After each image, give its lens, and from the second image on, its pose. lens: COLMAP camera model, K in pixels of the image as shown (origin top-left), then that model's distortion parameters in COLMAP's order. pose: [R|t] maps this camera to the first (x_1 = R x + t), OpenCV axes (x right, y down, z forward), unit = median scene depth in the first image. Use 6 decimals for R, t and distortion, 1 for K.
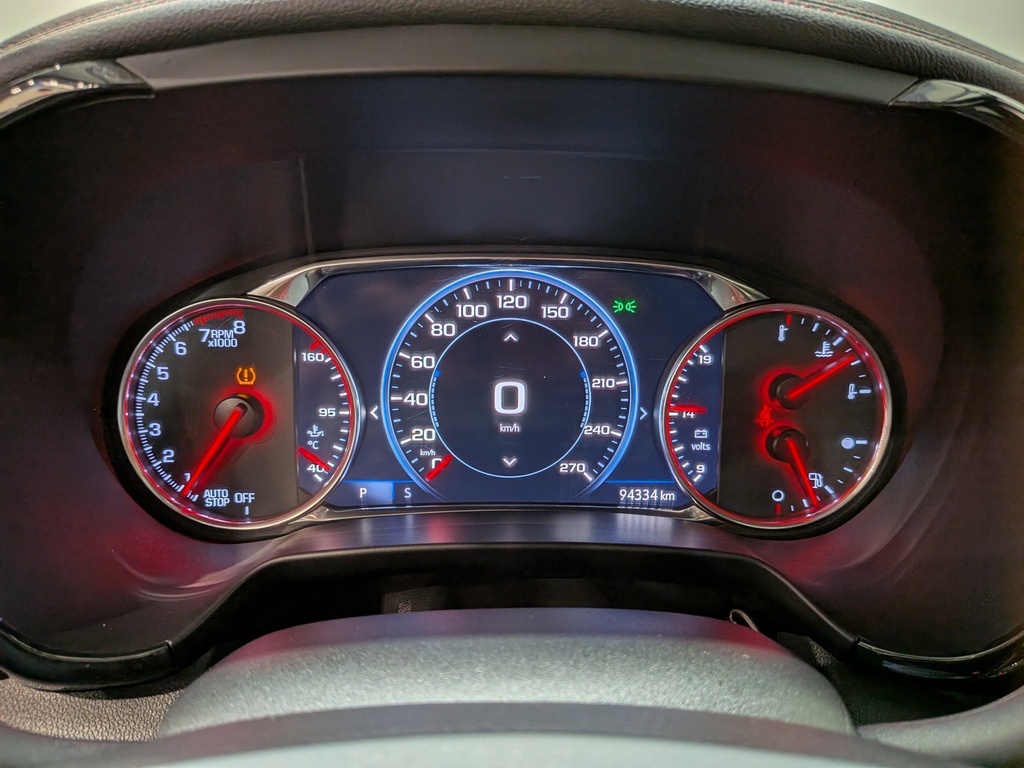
lens RADIAL K [[755.6, 0, 510.8], [0, 755.6, 402.1], [0, 0, 1]] dist [0.063016, -0.116981]
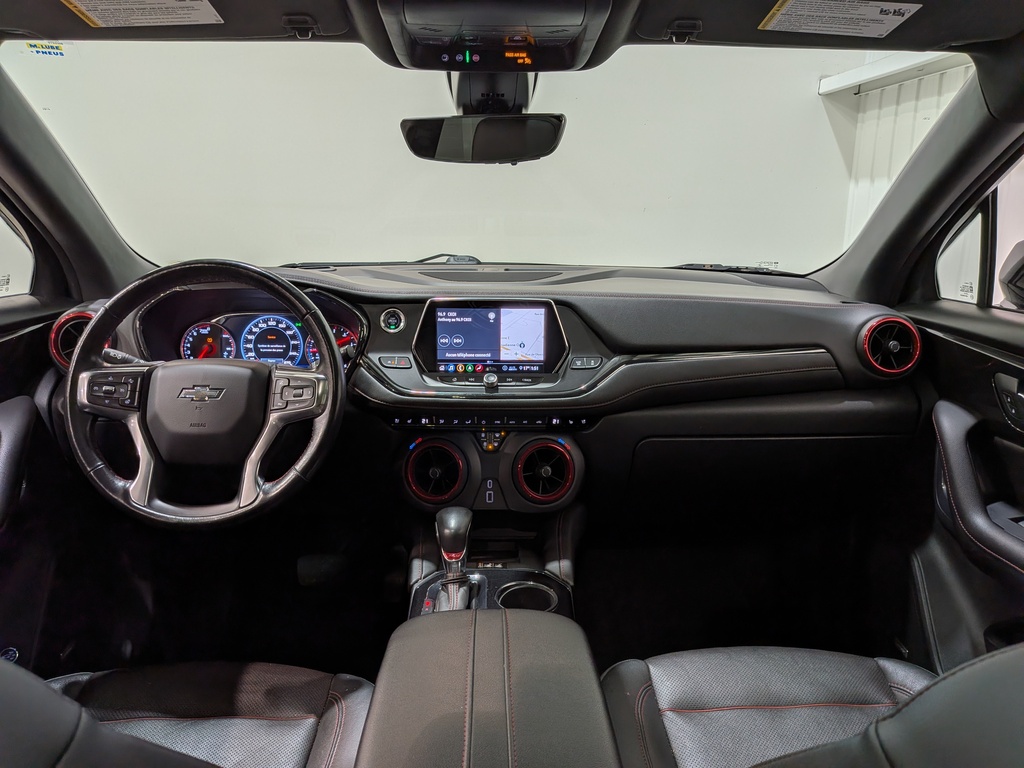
lens RADIAL K [[755.6, 0, 513.3], [0, 755.6, 387.9], [0, 0, 1]] dist [0.063016, -0.116981]
pose [[0.999984, 0.000307, -0.005699, 1.409607], [-0.000747, 0.996997, -0.077441, 0.572132], [0.005658, 0.077444, 0.996981, -3.304799]]
